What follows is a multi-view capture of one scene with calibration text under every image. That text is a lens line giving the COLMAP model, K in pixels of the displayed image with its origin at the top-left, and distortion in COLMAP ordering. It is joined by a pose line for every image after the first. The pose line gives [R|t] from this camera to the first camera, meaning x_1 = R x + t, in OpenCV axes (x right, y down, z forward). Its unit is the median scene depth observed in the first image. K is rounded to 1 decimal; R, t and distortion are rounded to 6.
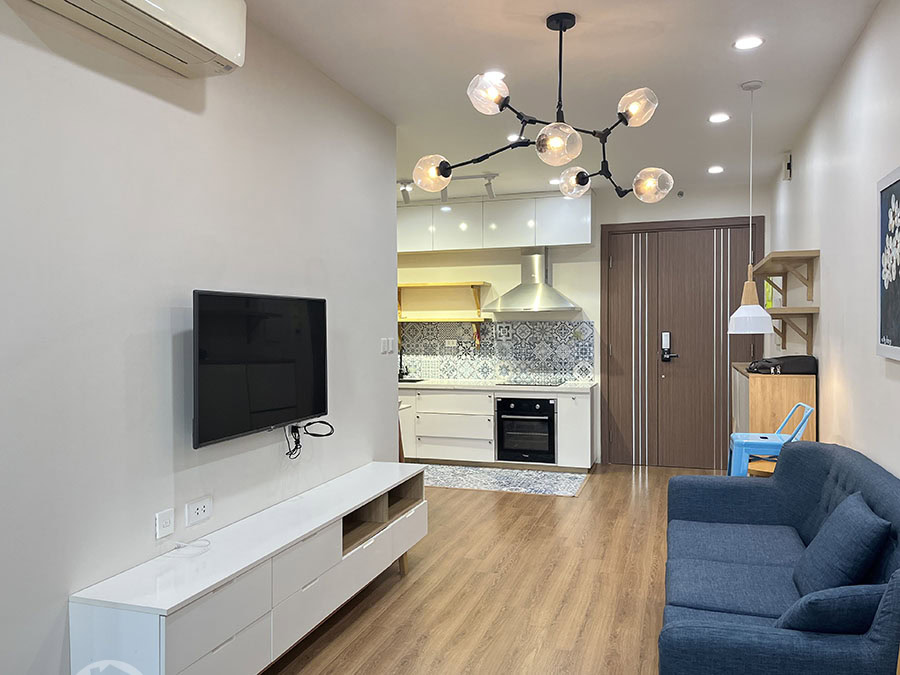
lens RADIAL K [[681.4, 0, 453.2], [0, 681.4, 333.2], [0, 0, 1]] dist [0.016914, 0.001793]
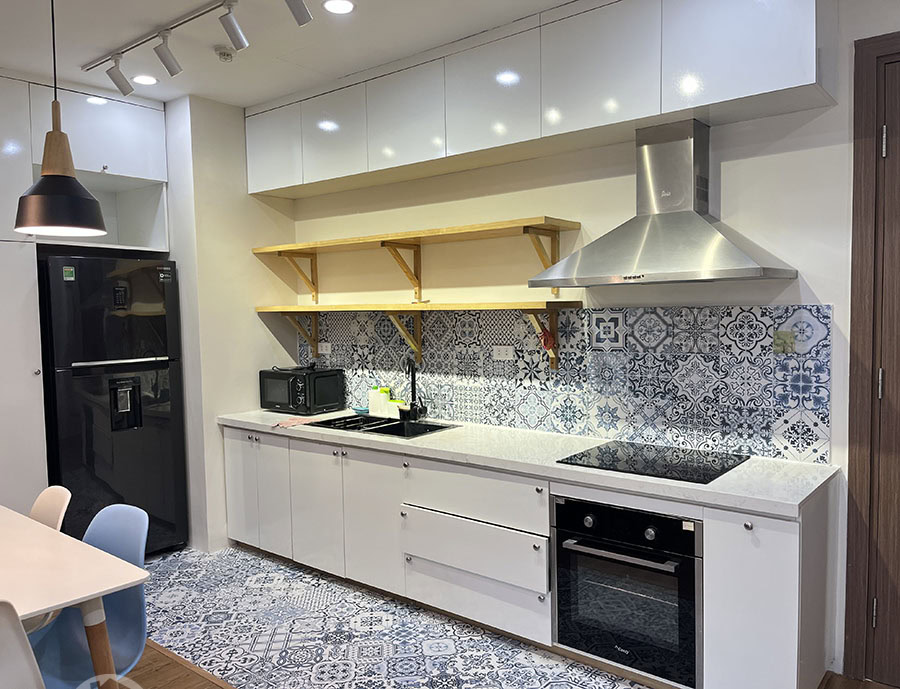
lens RADIAL K [[694.7, 0, 446.9], [0, 694.7, 349.8], [0, 0, 1]] dist [-0.003533, -0.010024]
pose [[0.930485, 0.009836, -0.366198, 0.144317], [0.010947, 0.998446, 0.054633, -0.015487], [0.366166, -0.054844, 0.928932, 0.548177]]
